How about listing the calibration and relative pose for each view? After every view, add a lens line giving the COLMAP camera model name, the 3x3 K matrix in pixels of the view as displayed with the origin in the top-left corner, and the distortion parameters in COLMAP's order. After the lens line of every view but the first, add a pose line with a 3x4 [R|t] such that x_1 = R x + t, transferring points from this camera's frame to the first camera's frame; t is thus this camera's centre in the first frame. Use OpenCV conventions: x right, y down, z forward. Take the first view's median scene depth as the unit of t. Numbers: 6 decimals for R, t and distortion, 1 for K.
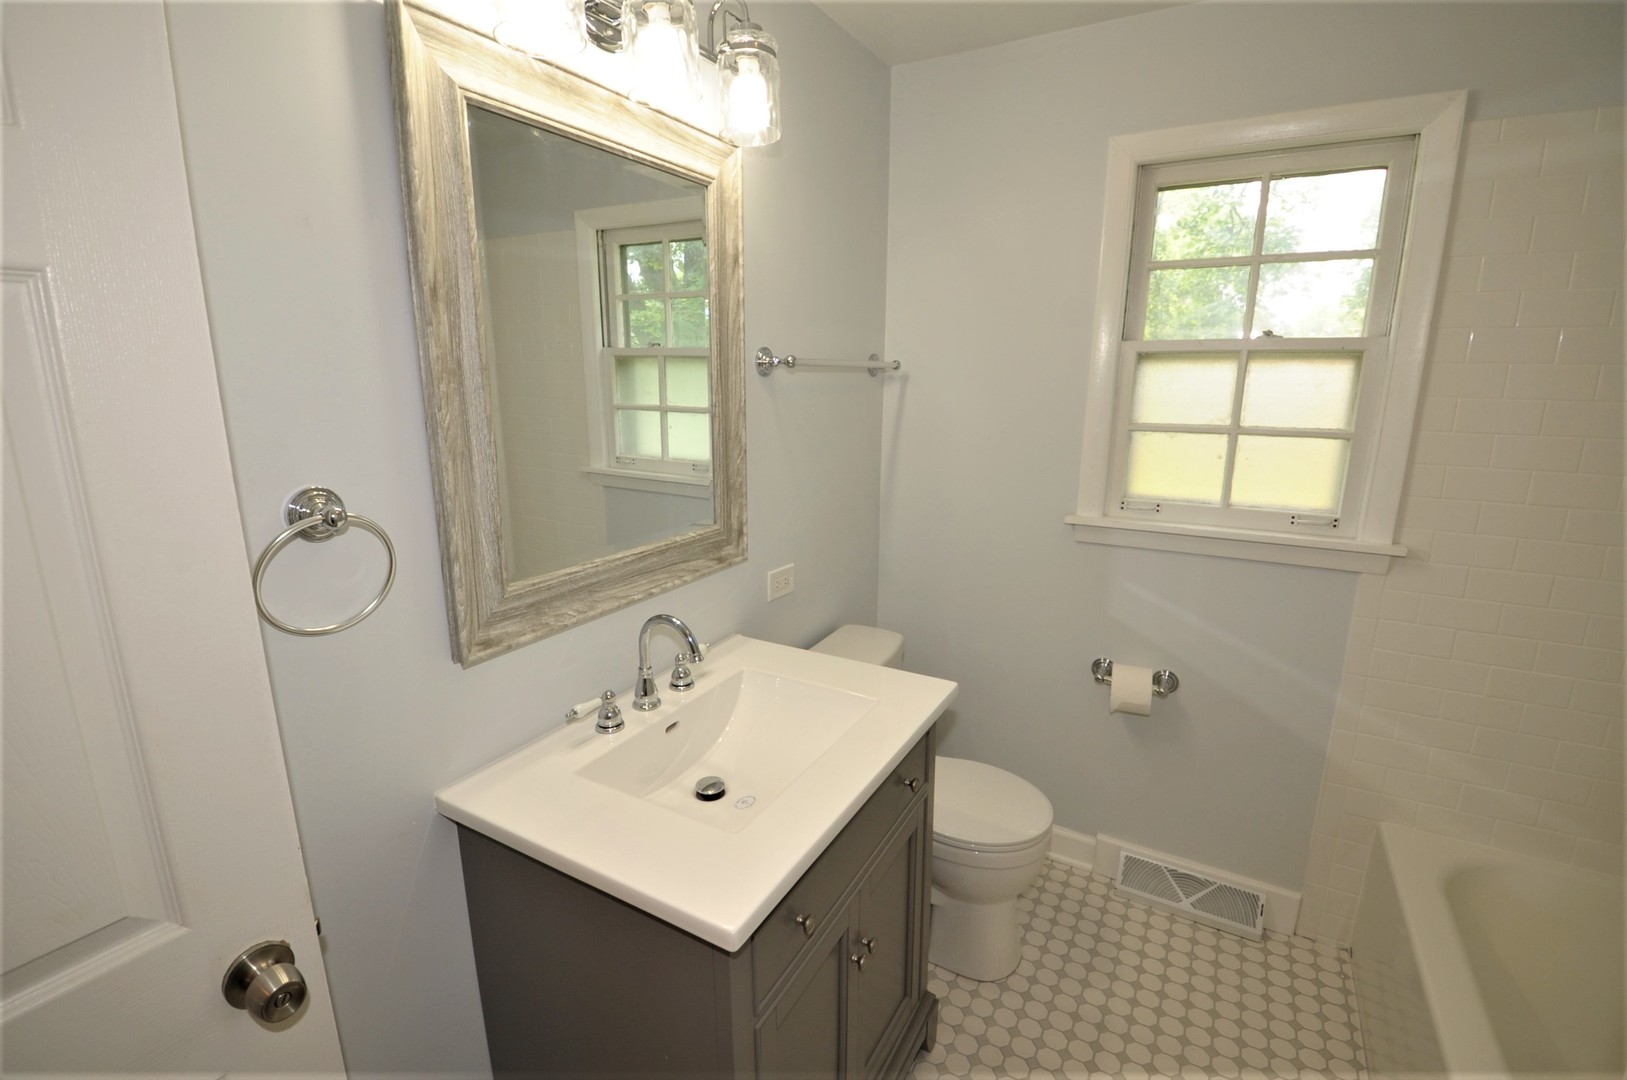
lens RADIAL K [[720.7, 0, 802.0], [0, 720.7, 547.2], [0, 0, 1]] dist [0.003657, -0.016834]
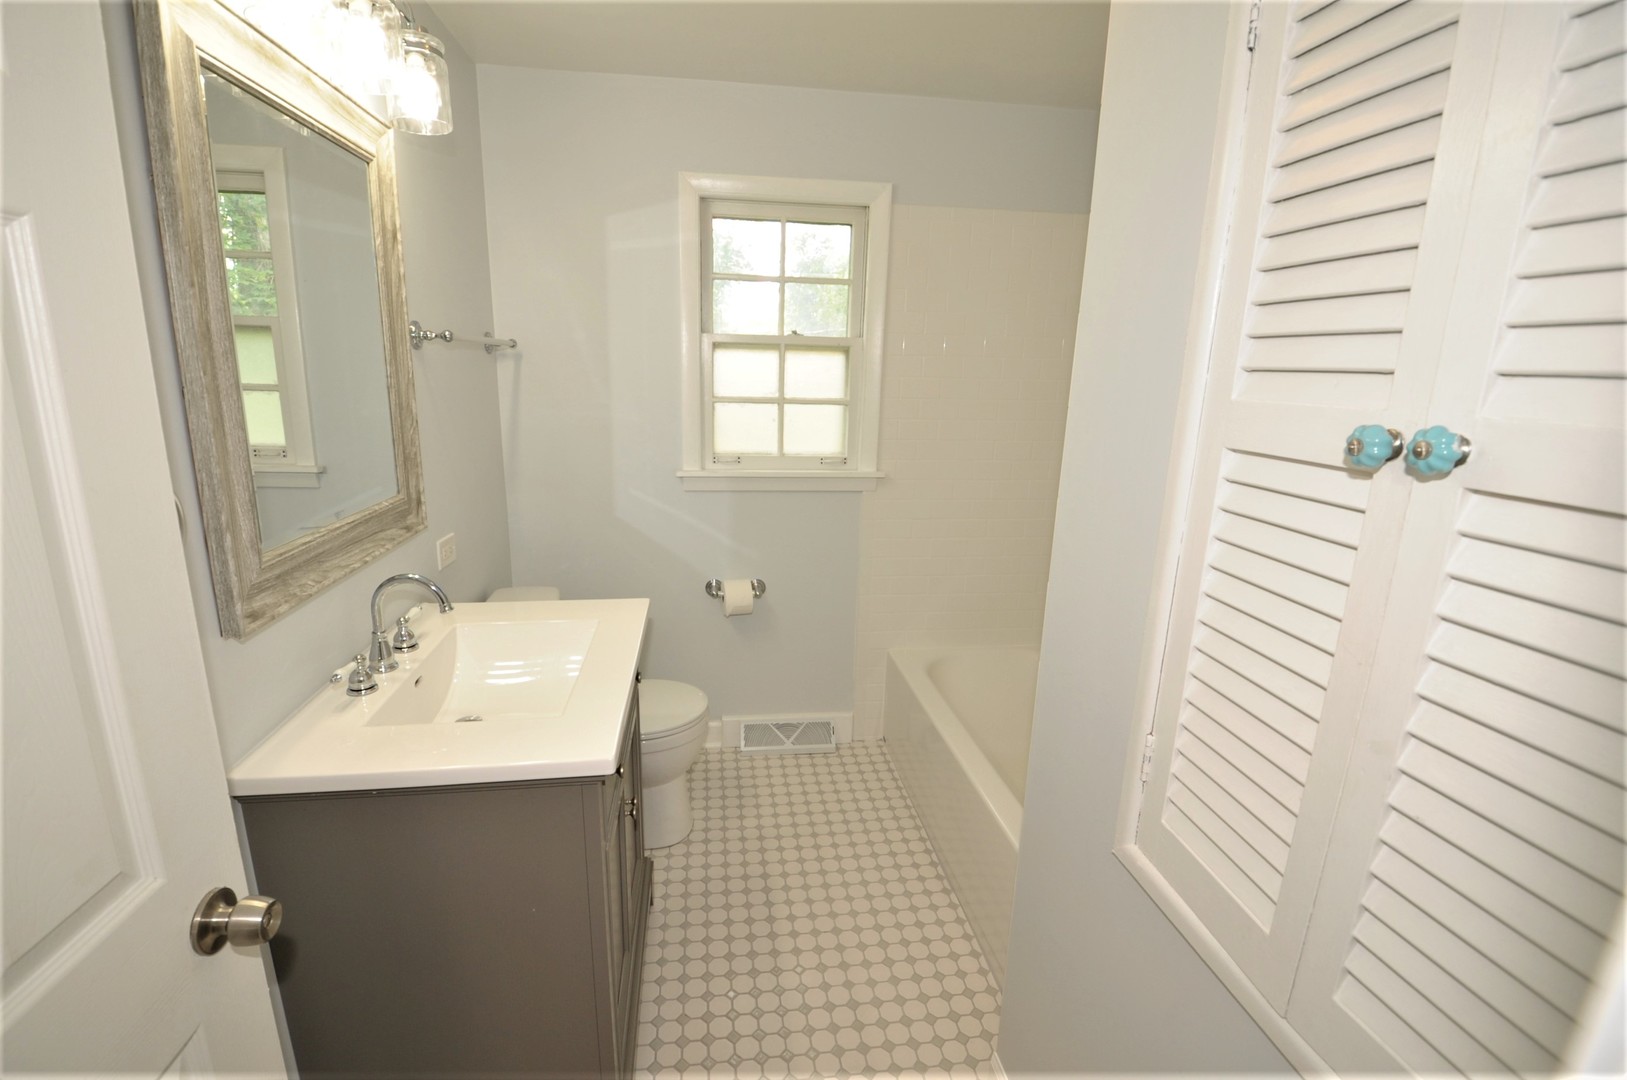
lens RADIAL K [[720.7, 0, 802.6], [0, 720.7, 550.9], [0, 0, 1]] dist [0.003657, -0.016834]
pose [[0.784340, -0.132826, 0.605944, -0.269293], [0.116912, 0.990954, 0.065890, 0.043166], [-0.609215, 0.019162, 0.792774, -0.142895]]
